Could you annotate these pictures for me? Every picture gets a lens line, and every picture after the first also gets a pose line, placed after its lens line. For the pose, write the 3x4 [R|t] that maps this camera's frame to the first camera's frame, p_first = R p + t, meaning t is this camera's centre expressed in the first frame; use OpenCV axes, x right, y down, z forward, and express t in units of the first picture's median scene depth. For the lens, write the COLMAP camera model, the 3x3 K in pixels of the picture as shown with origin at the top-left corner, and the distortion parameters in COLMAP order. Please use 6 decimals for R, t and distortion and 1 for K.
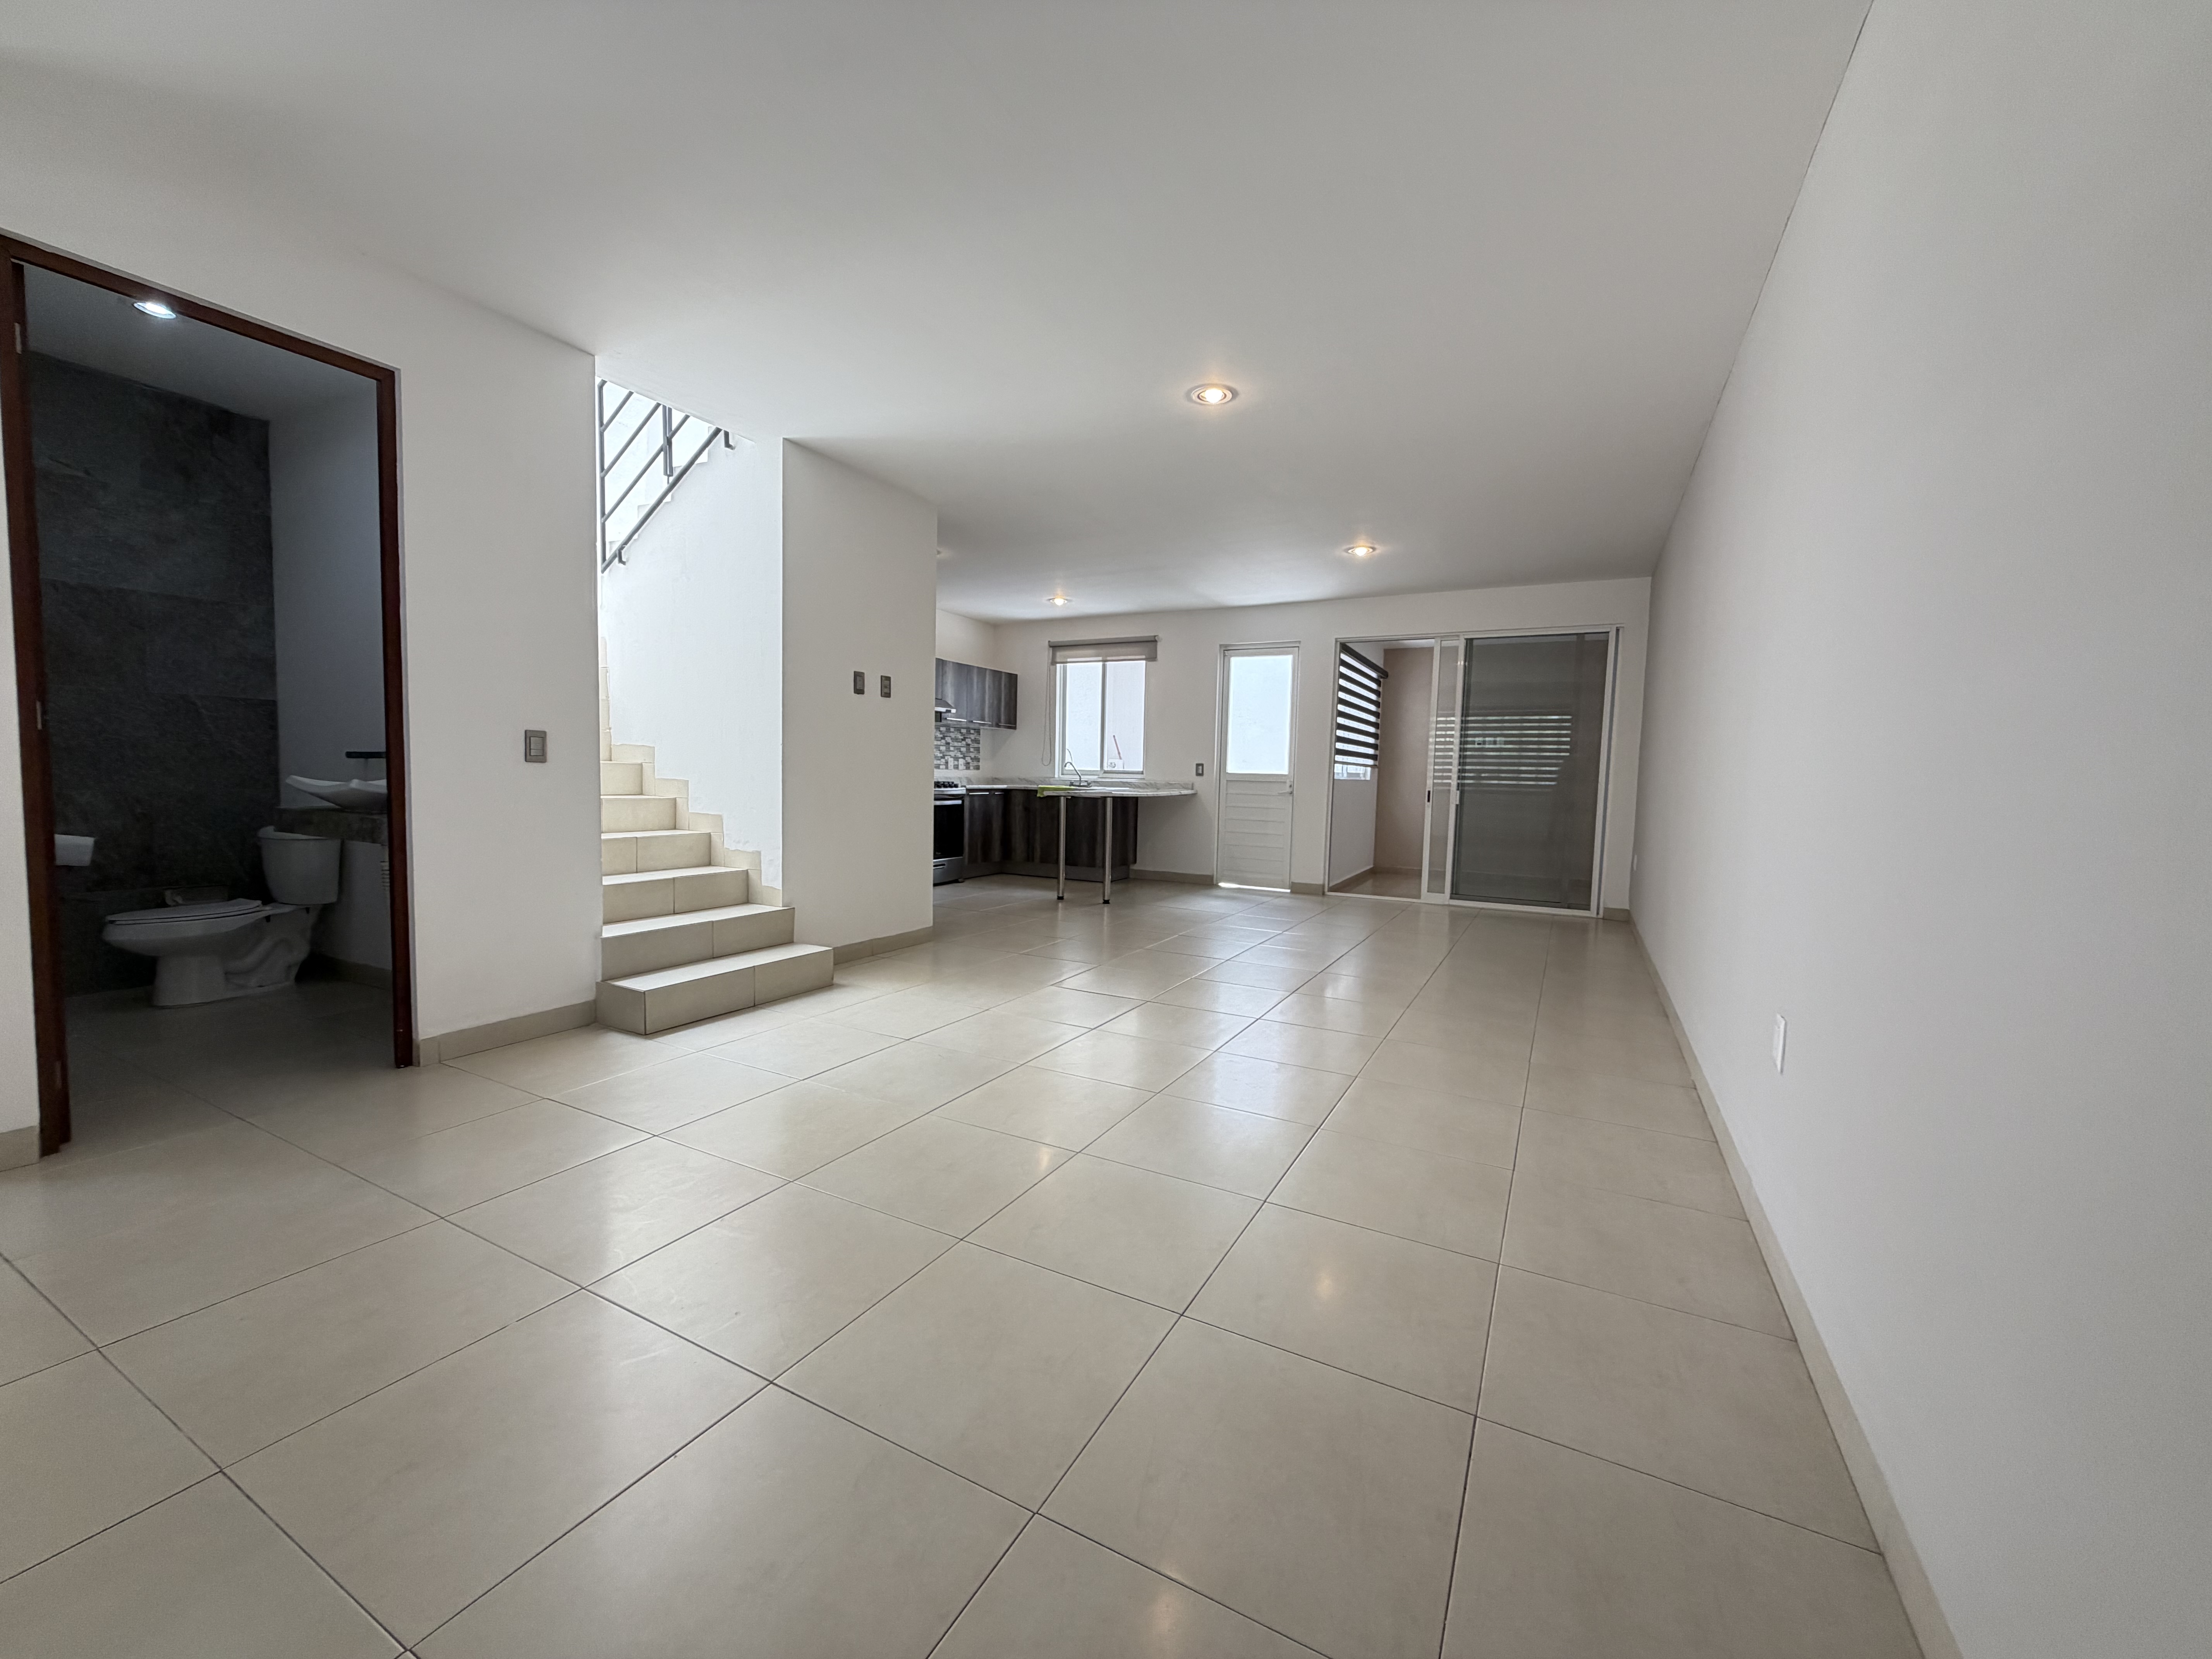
lens RADIAL K [[881.9, 0, 1086.7], [0, 881.9, 832.8], [0, 0, 1]] dist [0.003220, 0.000398]
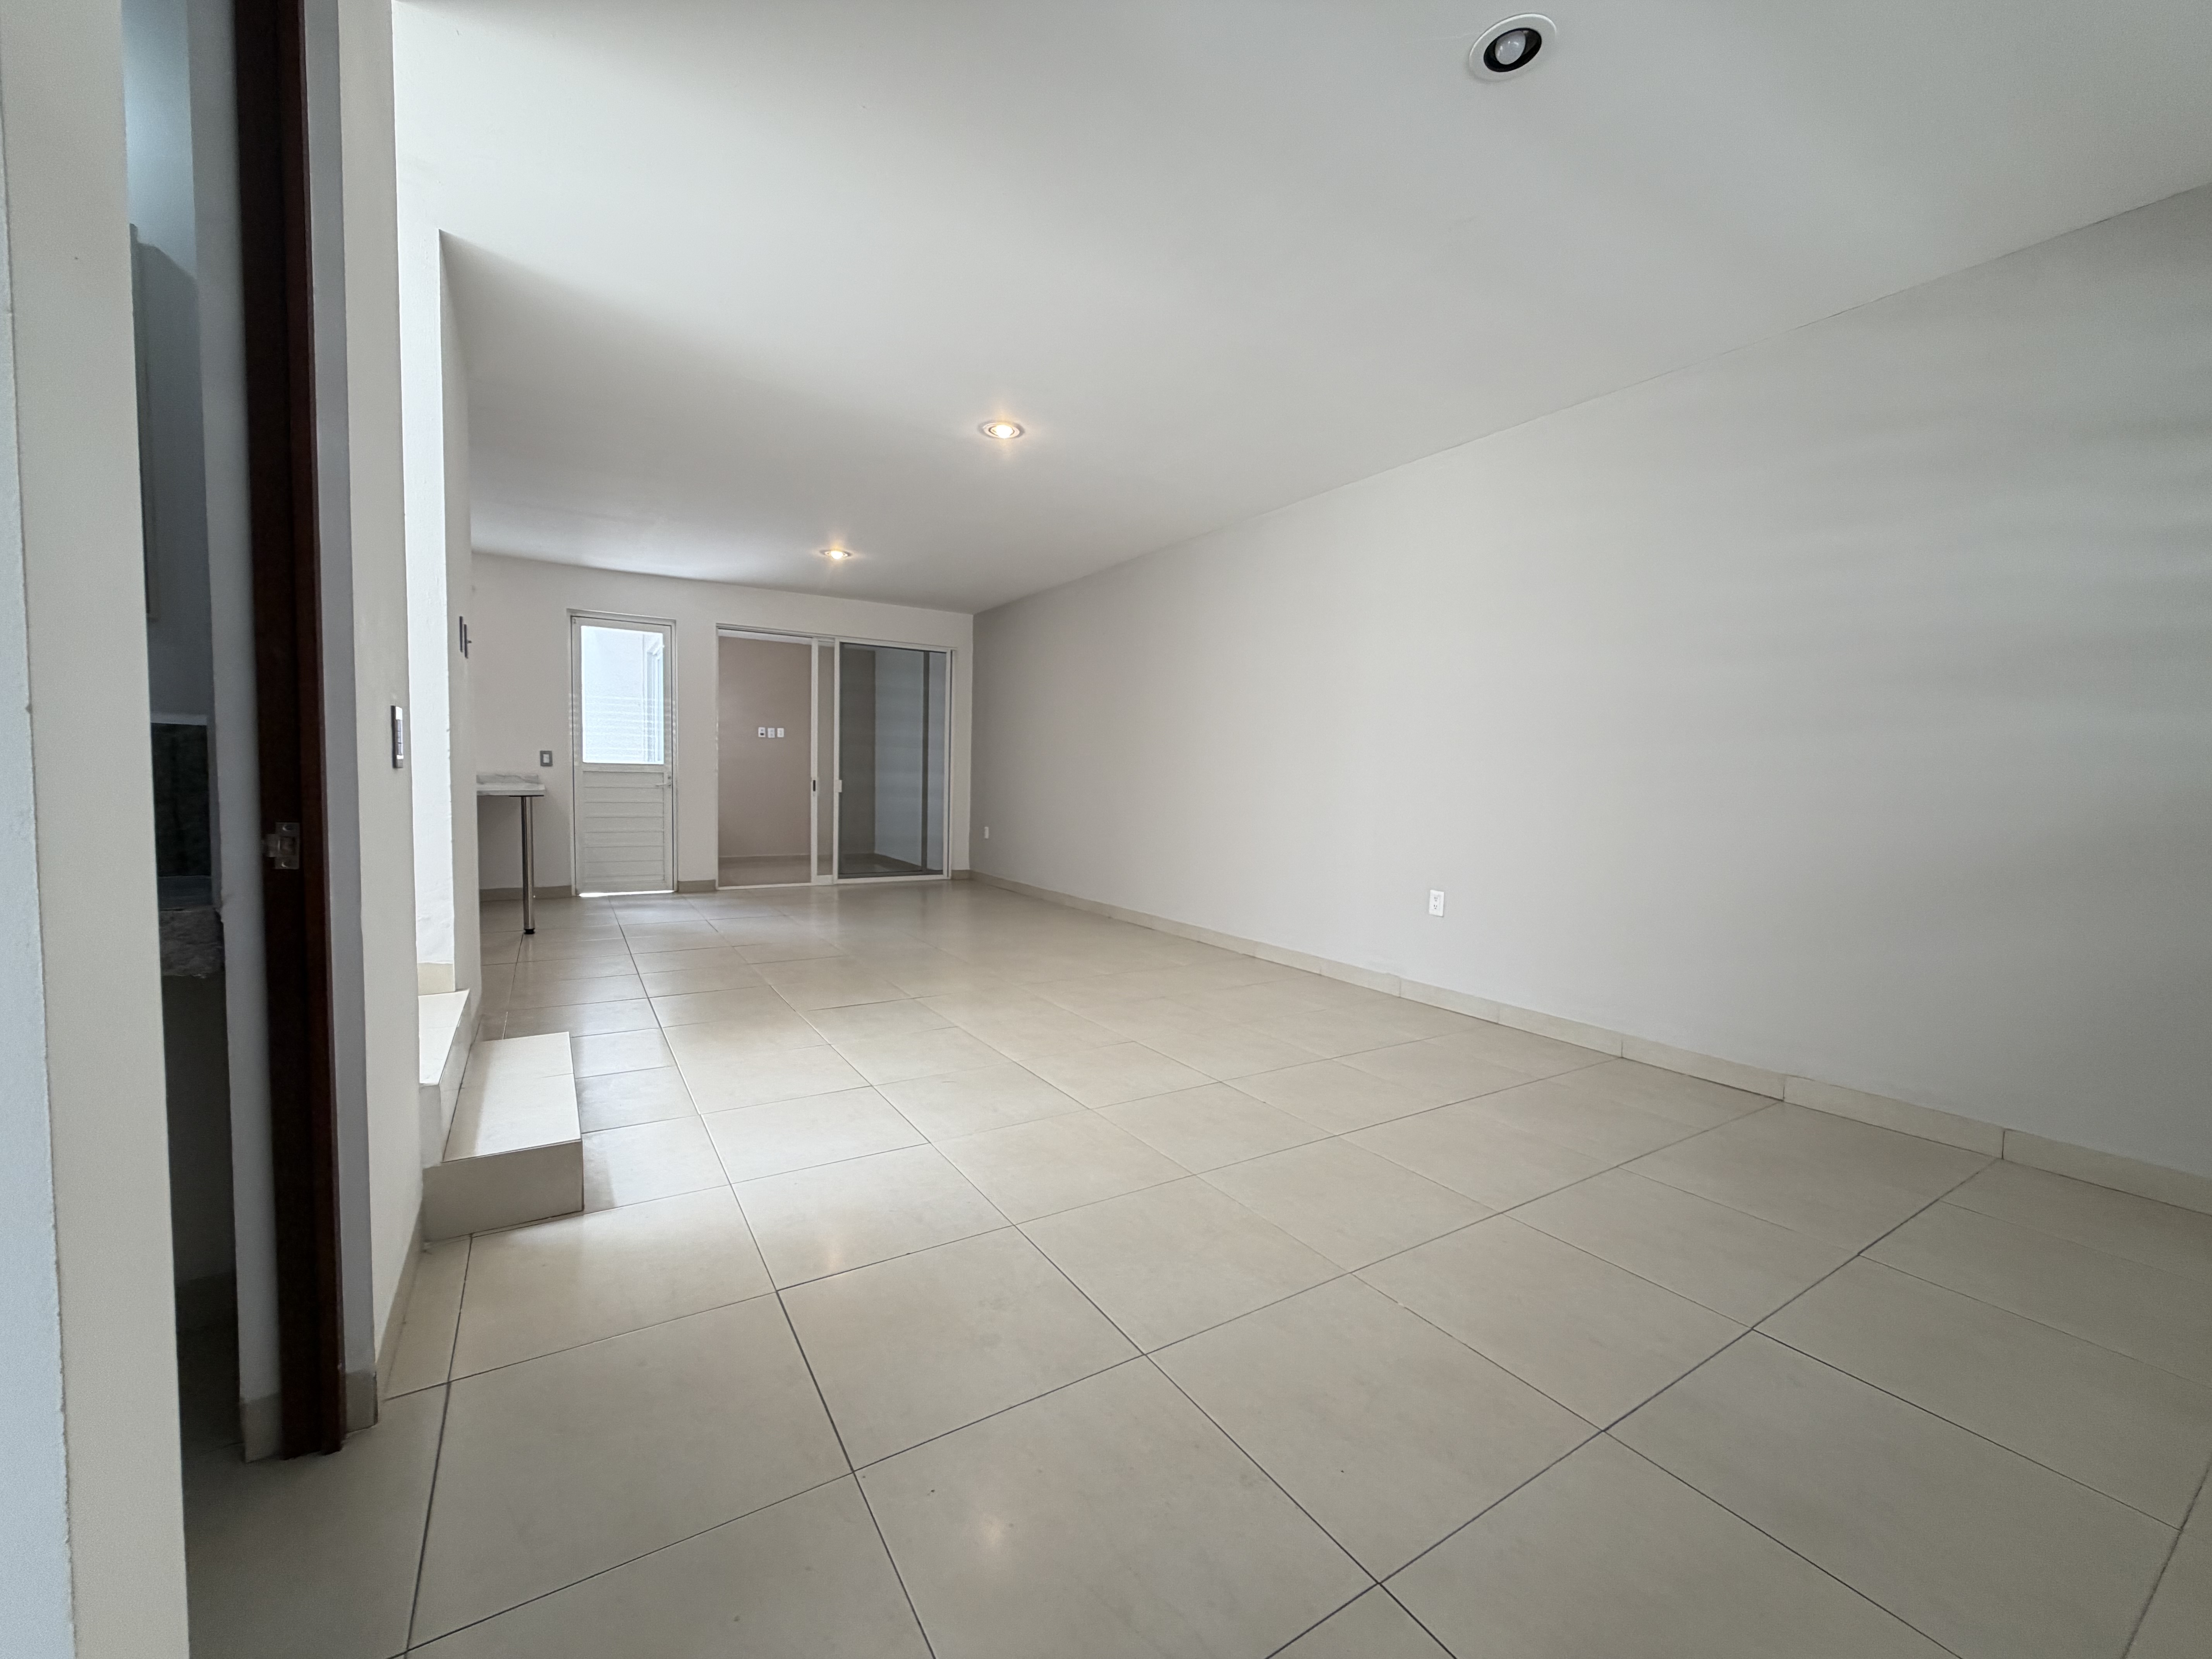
lens RADIAL K [[881.9, 0, 1106.0], [0, 881.9, 841.7], [0, 0, 1]] dist [0.003220, 0.000398]
pose [[0.494083, -0.078562, 0.865858, -0.448490], [0.051753, 0.996801, 0.060912, -0.024970], [-0.867873, 0.014715, 0.496568, 0.201866]]
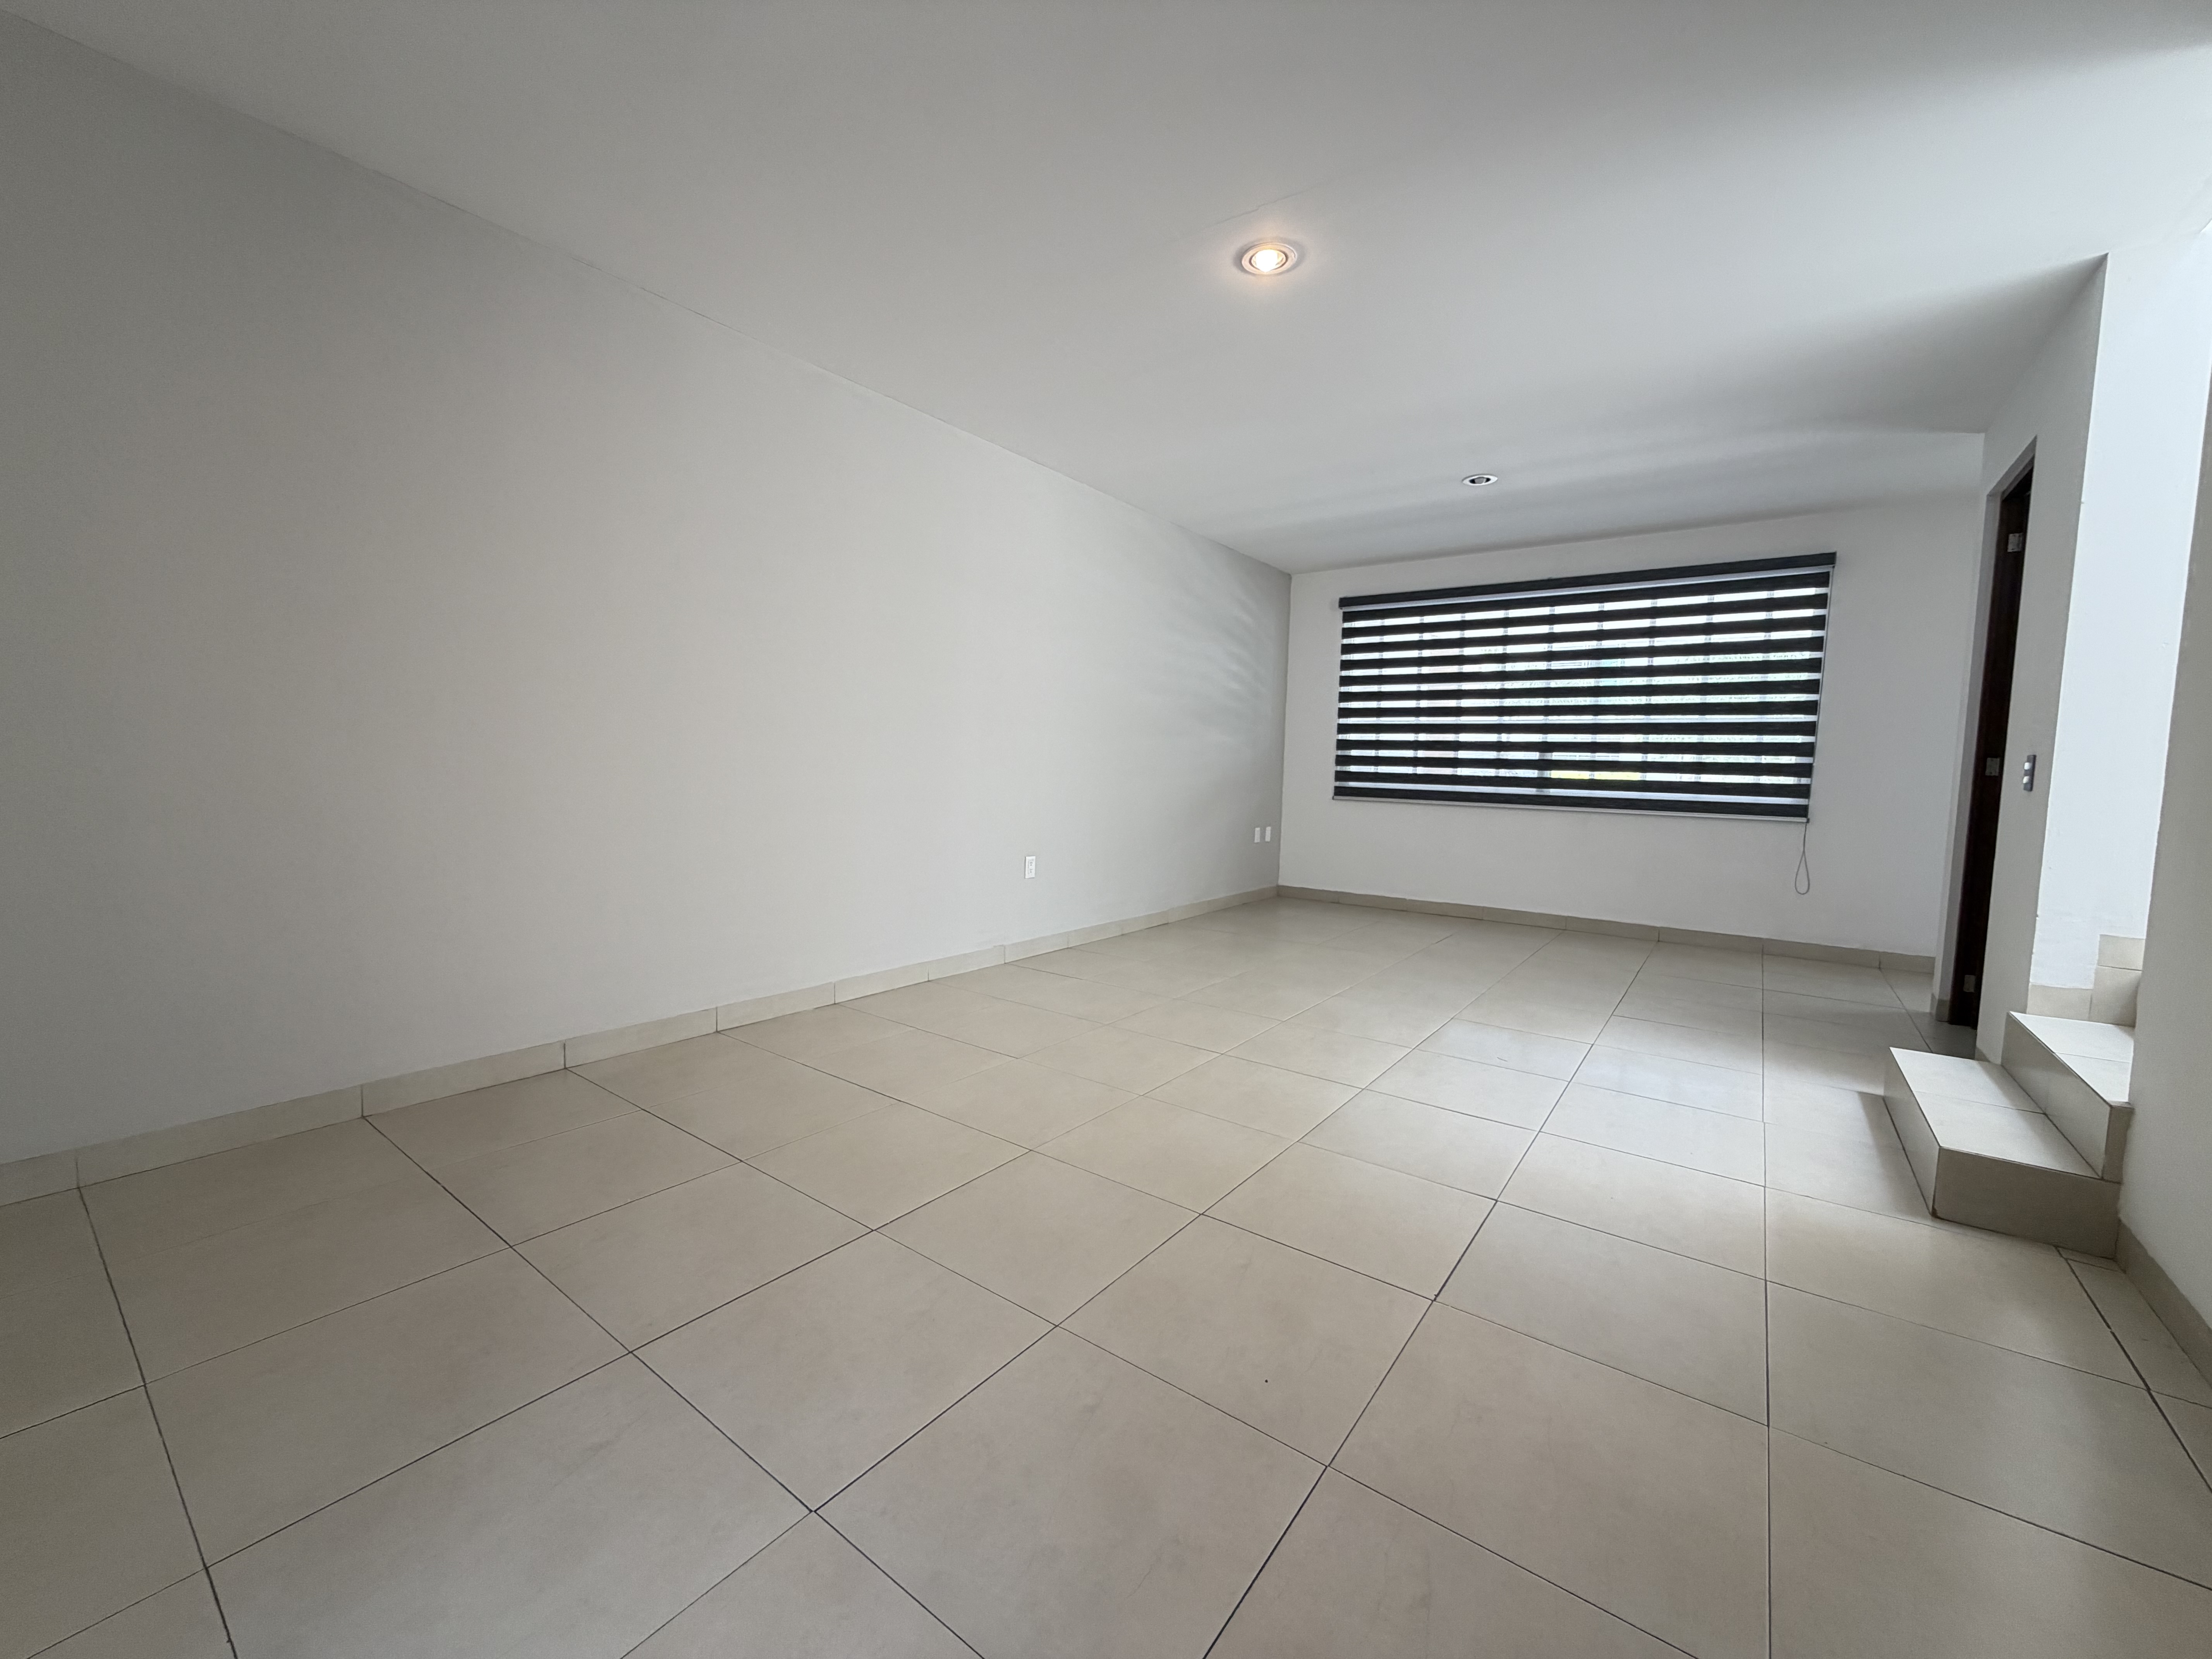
lens RADIAL K [[881.9, 0, 1094.3], [0, 881.9, 832.4], [0, 0, 1]] dist [0.003220, 0.000398]
pose [[-0.987828, -0.063035, 0.142205, 0.216228], [-0.041917, 0.988264, 0.146891, -0.078877], [-0.149796, 0.139142, -0.978877, 1.247808]]
